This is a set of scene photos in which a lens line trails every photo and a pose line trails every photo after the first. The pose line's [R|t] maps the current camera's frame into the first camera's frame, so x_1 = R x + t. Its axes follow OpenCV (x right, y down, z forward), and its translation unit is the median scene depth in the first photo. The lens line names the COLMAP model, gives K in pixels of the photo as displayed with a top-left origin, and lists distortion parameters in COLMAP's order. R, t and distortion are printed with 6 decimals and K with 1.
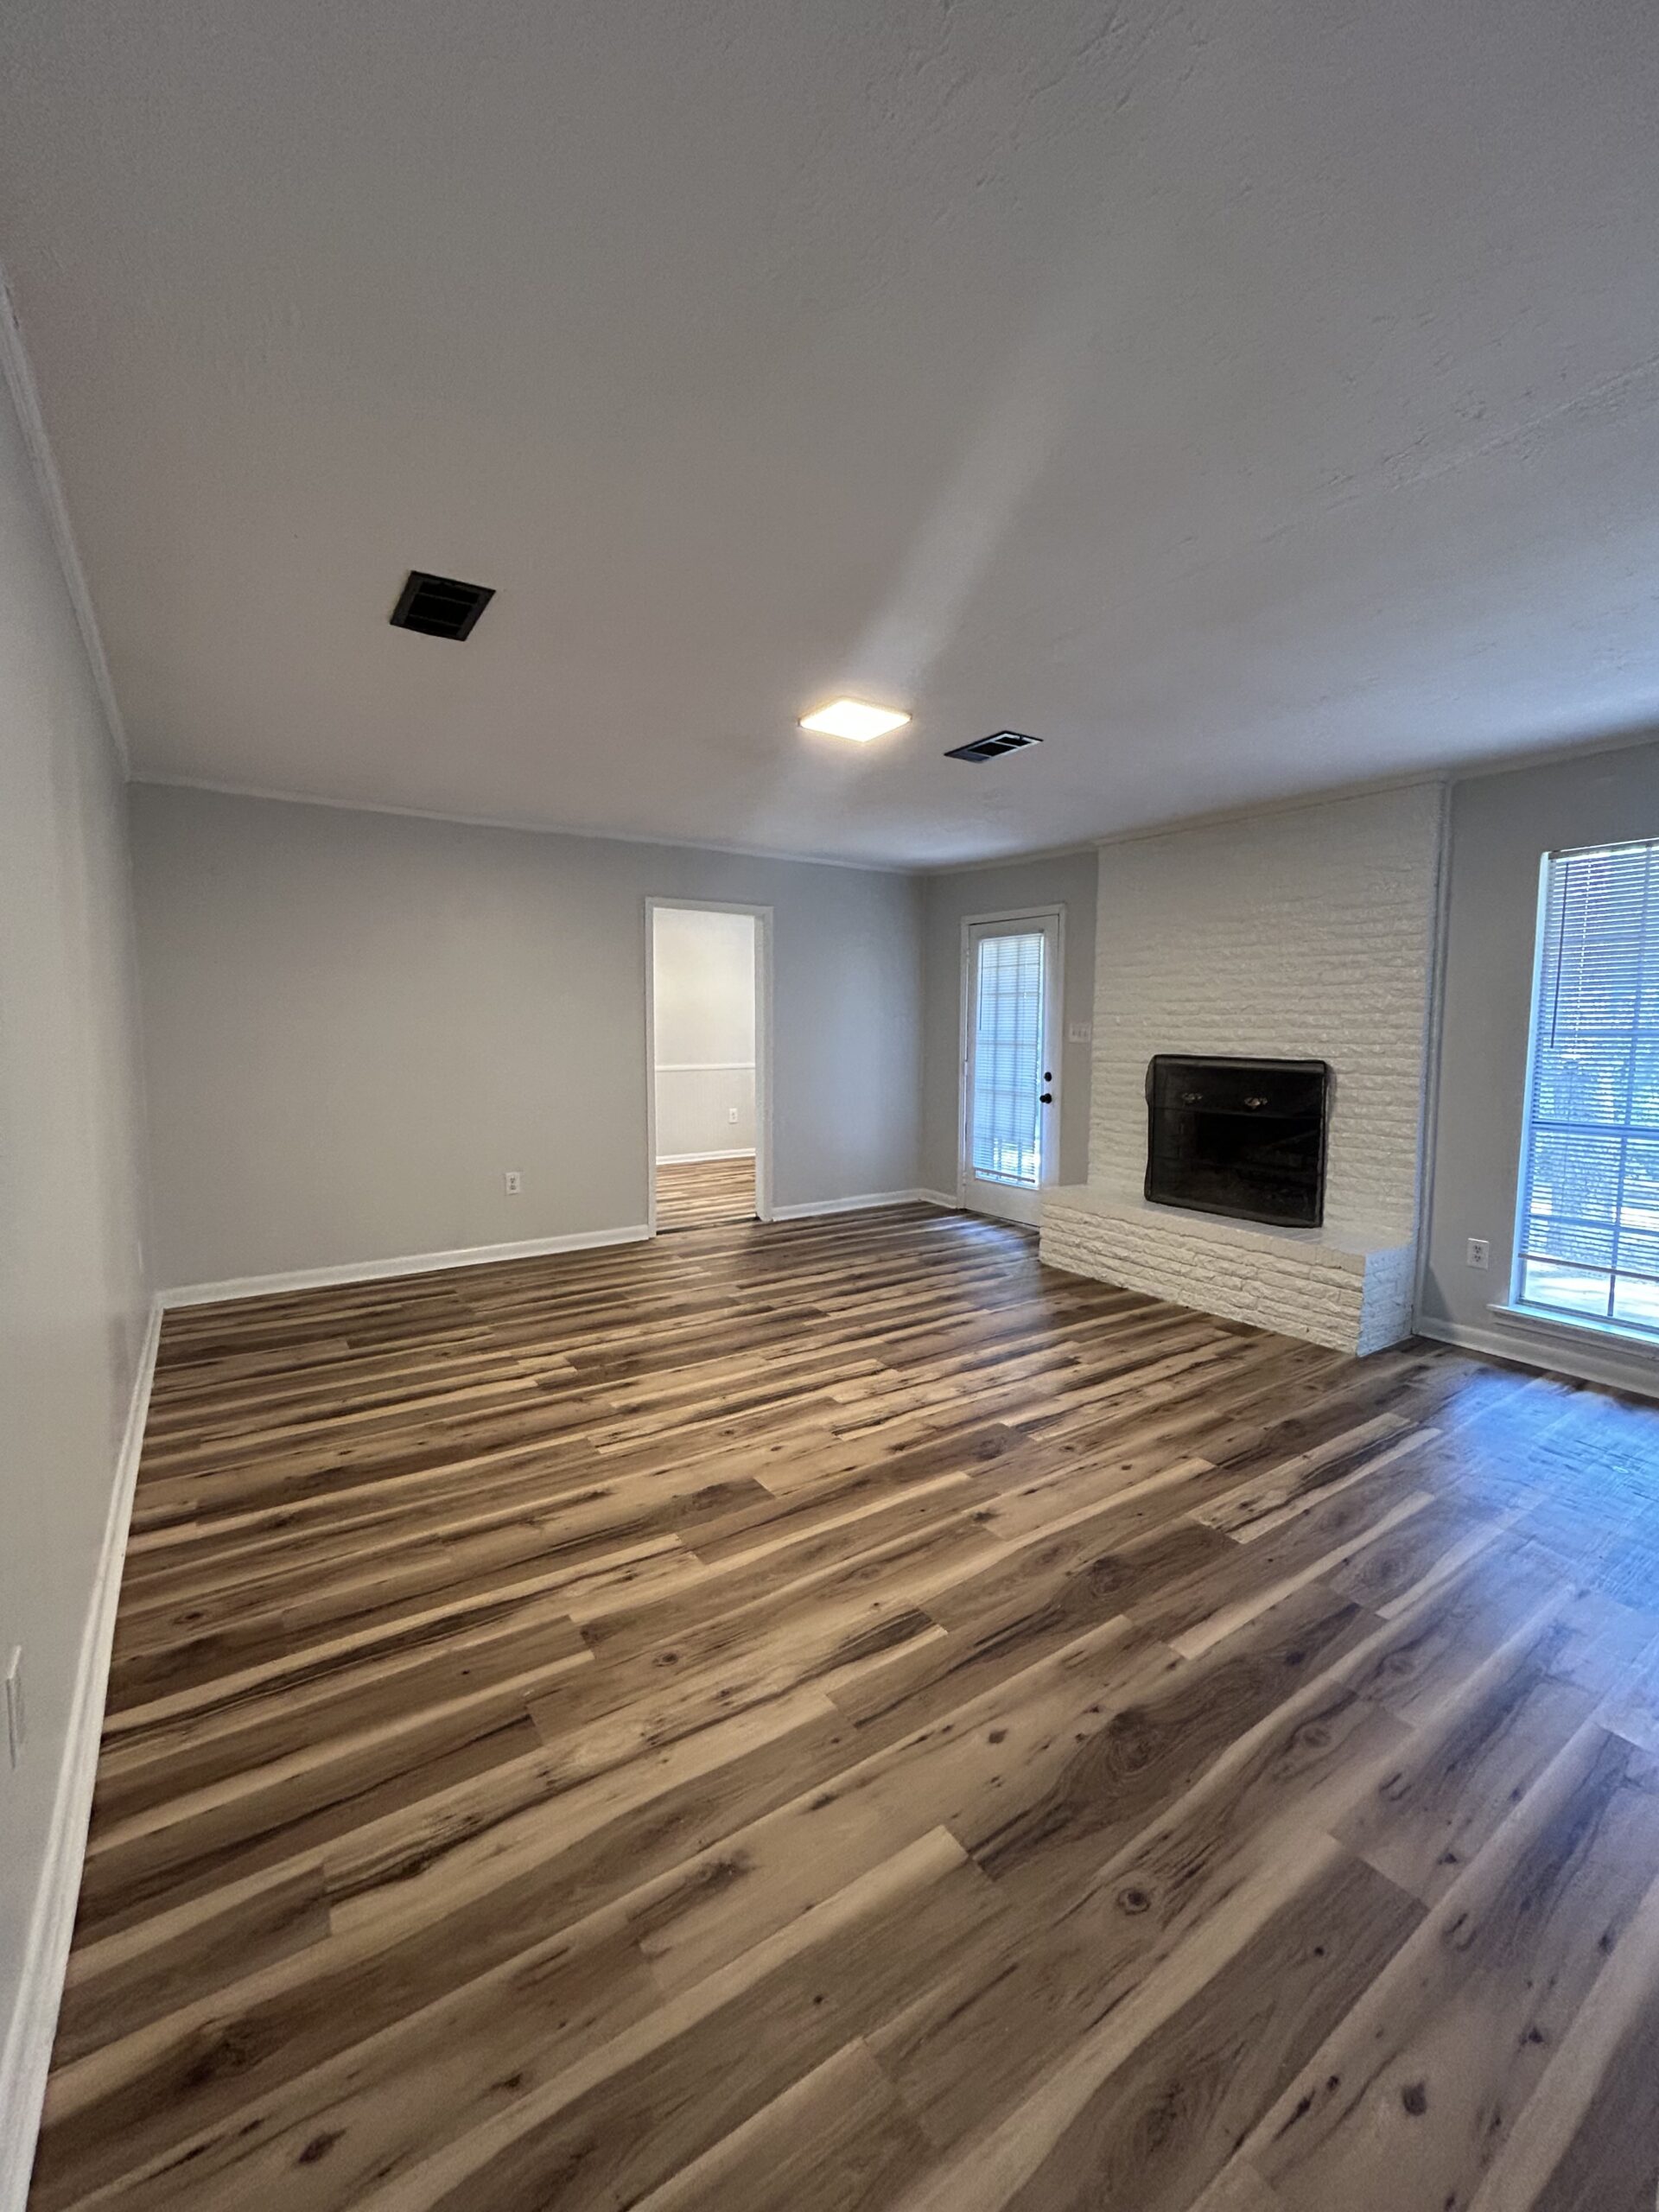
lens RADIAL K [[892.5, 0, 833.9], [0, 892.5, 1102.2], [0, 0, 1]] dist [-0.001990, 0.001476]
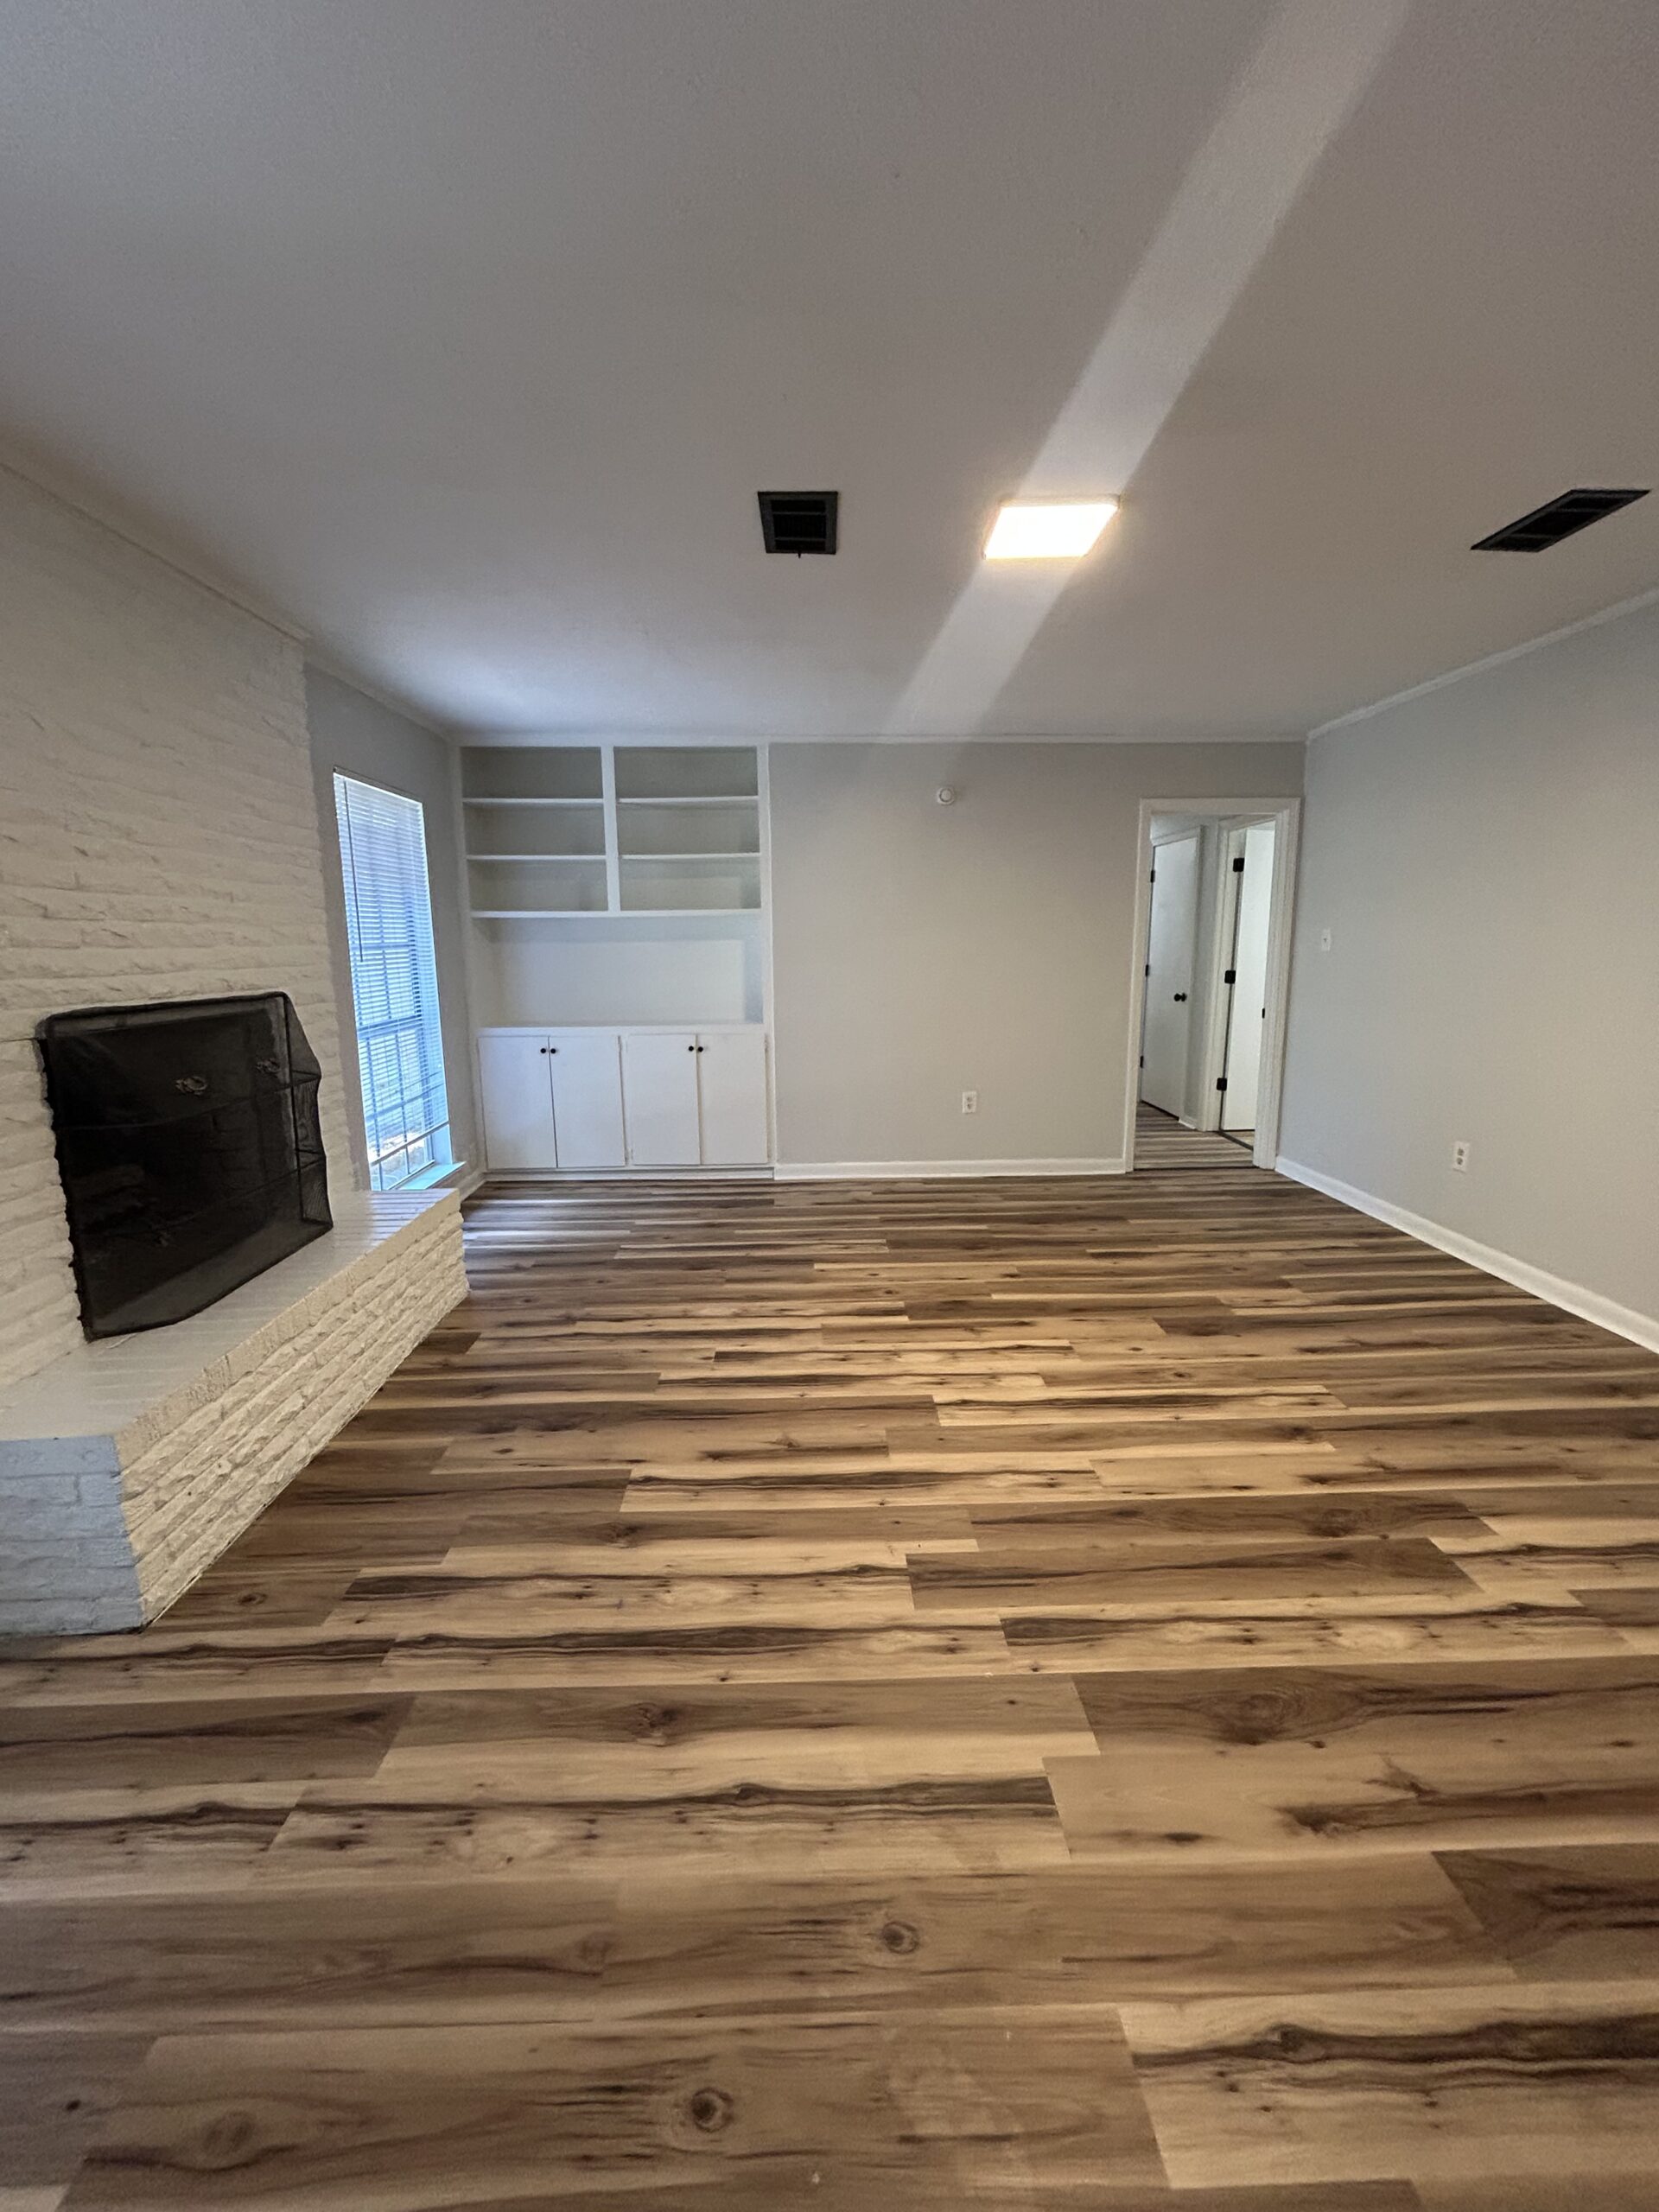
lens RADIAL K [[892.5, 0, 831.1], [0, 892.5, 1101.2], [0, 0, 1]] dist [-0.001990, 0.001476]
pose [[-0.838811, -0.101717, 0.534836, -0.262875], [0.046134, 0.965578, 0.255990, -0.159329], [-0.542464, 0.239401, -0.805245, 1.749675]]
